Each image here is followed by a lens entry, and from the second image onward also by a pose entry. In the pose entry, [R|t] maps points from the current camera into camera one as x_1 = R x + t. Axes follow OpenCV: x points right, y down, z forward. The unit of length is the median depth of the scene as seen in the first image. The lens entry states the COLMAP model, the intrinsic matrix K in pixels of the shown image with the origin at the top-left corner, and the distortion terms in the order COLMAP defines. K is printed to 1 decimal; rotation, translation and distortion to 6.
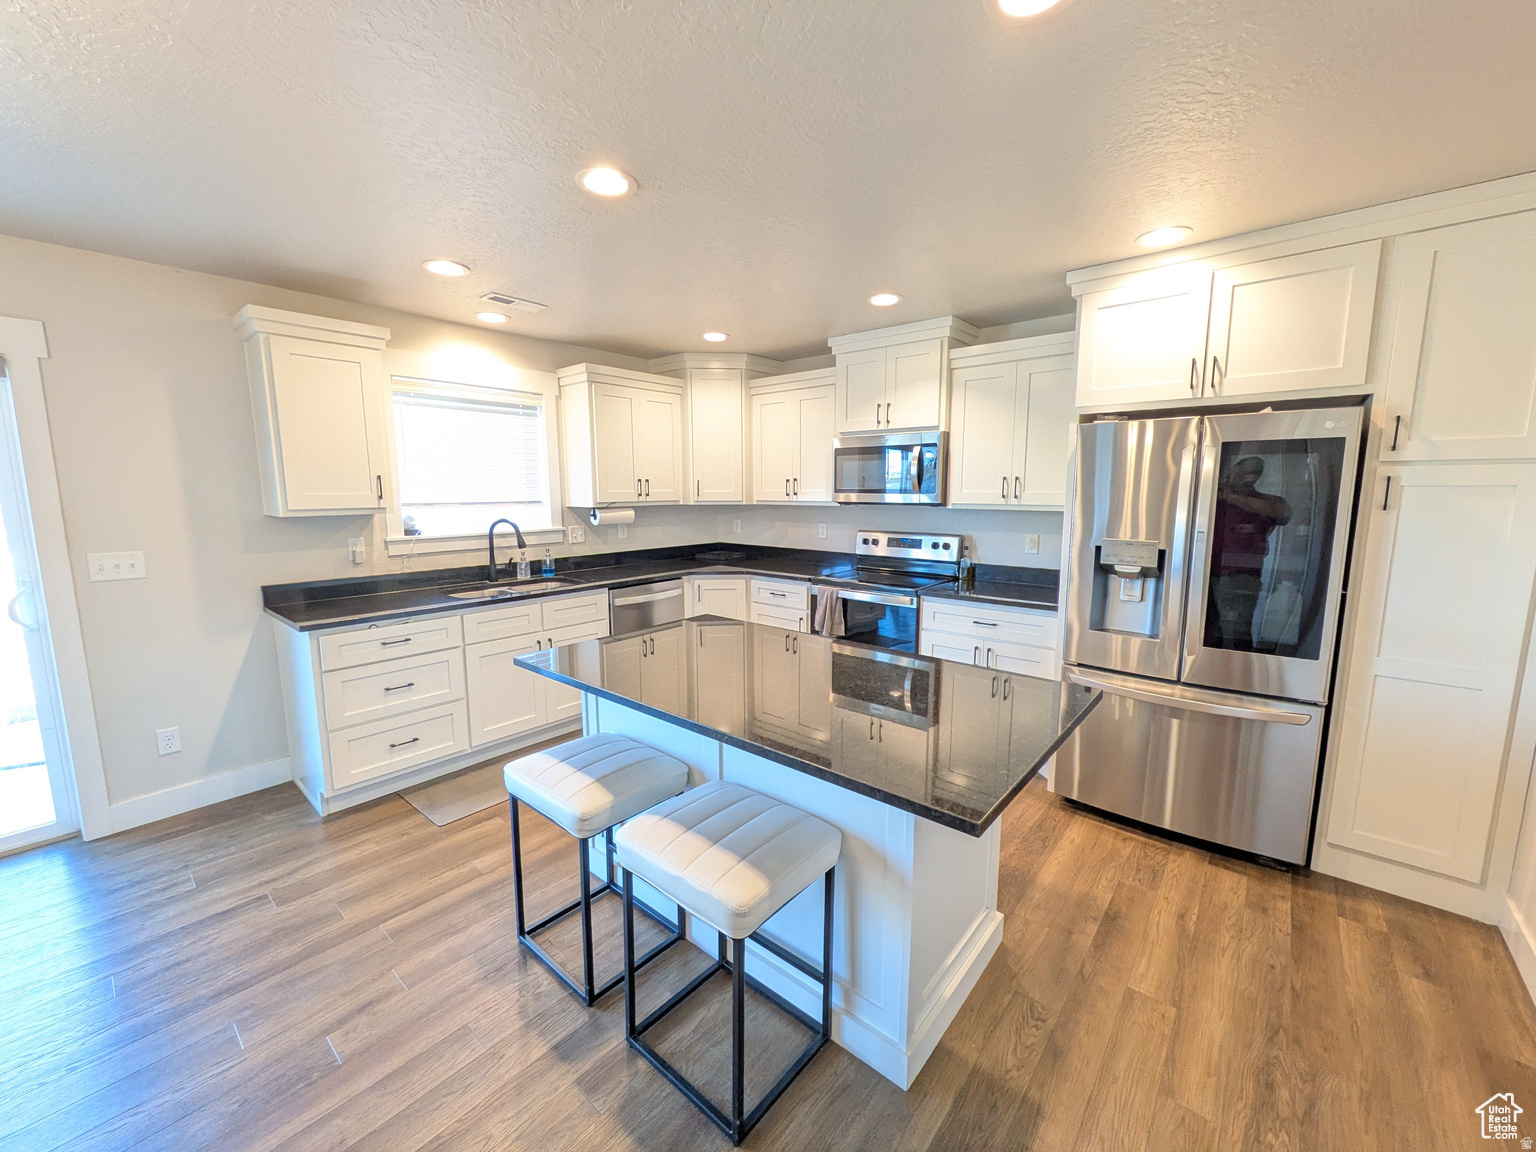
lens RADIAL K [[616.0, 0, 769.6], [0, 616.0, 571.2], [0, 0, 1]] dist [0.000180, -0.000348]
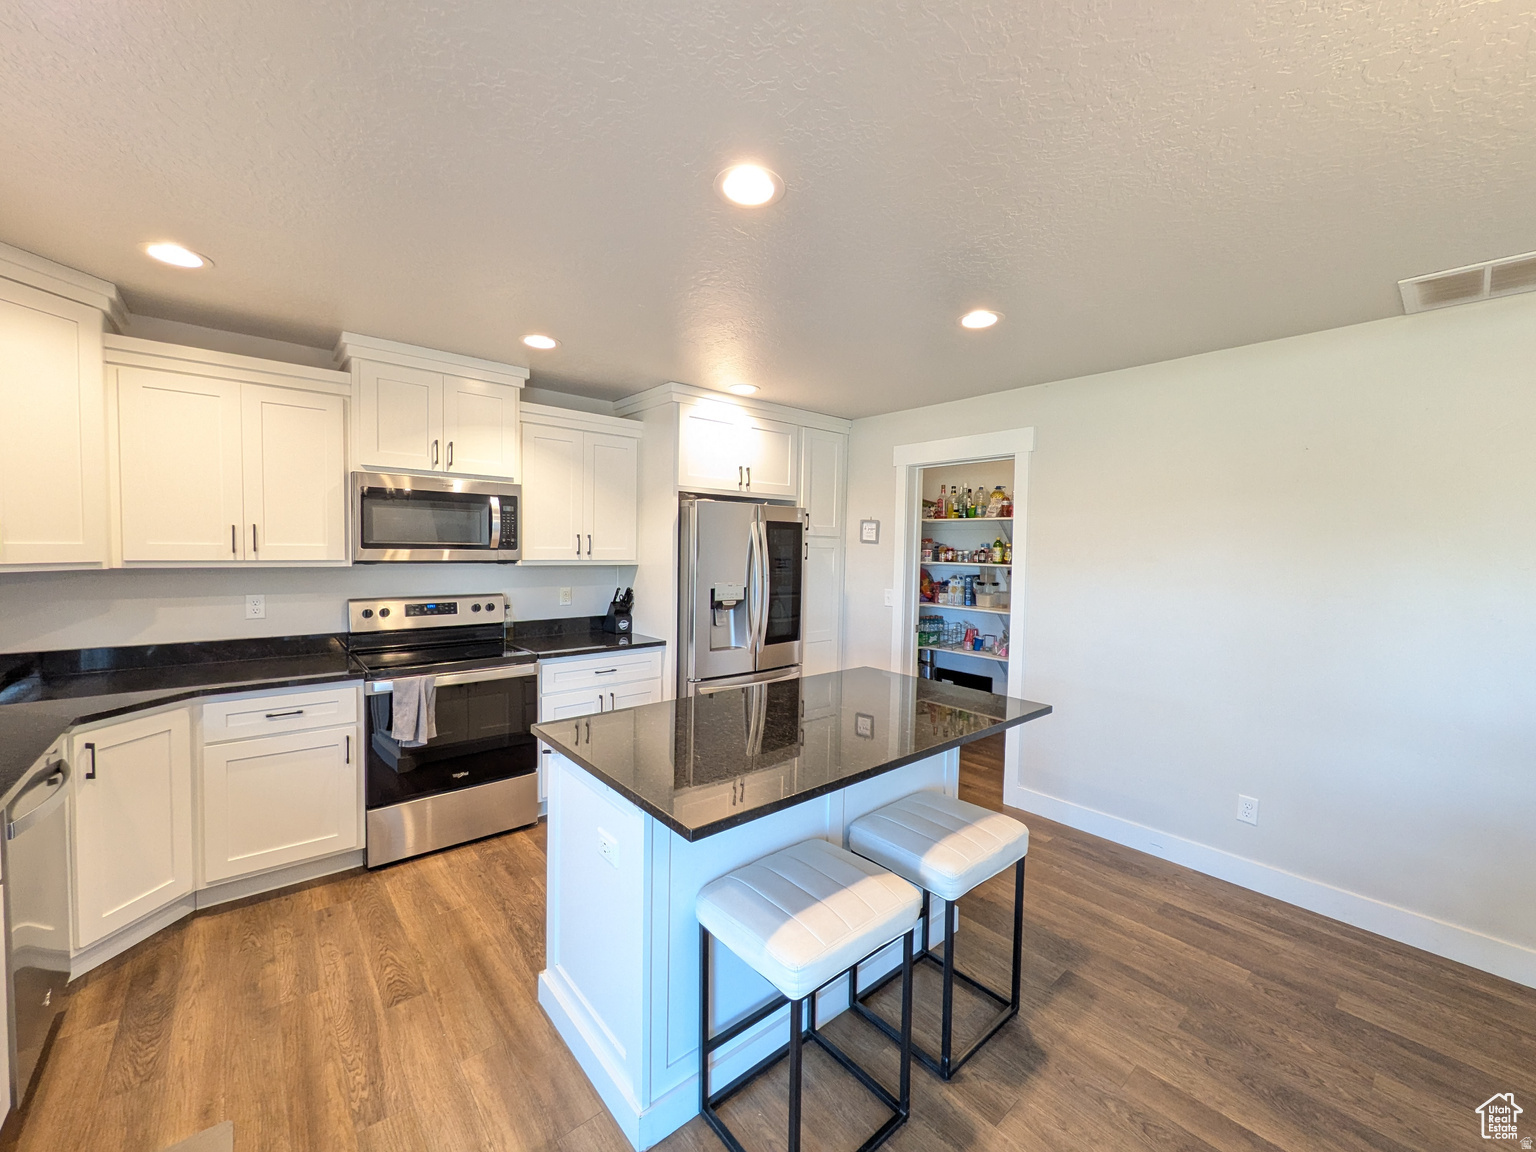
lens RADIAL K [[611.8, 0, 774.5], [0, 611.8, 575.5], [0, 0, 1]] dist [0.000180, 0.000024]
pose [[0.155043, -0.042951, 0.986974, -0.680007], [0.116845, 0.992839, 0.024852, -0.076138], [-0.980973, 0.111470, 0.158952, 0.554770]]
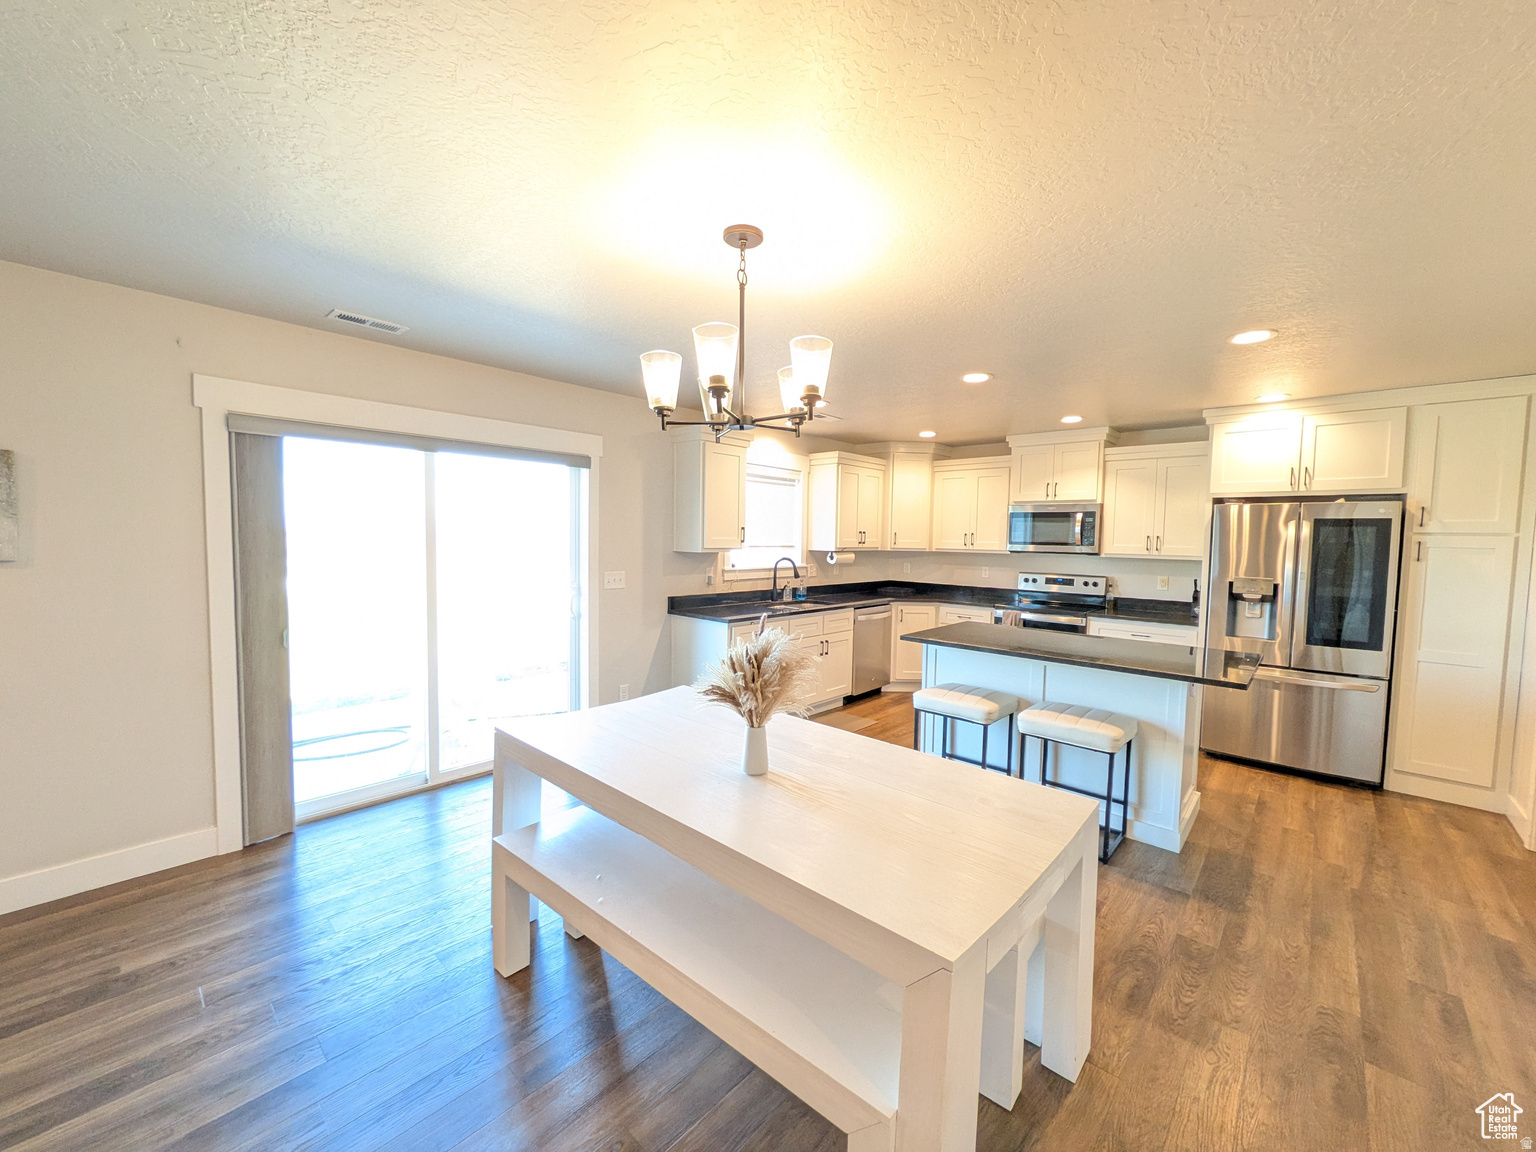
lens RADIAL K [[617.4, 0, 768.5], [0, 617.4, 569.9], [0, 0, 1]] dist [-0.000773, 0.000148]
pose [[0.999185, 0.021928, -0.033893, -0.507256], [-0.024608, 0.996428, -0.080788, 0.073159], [0.032000, 0.081556, 0.996155, -0.519289]]
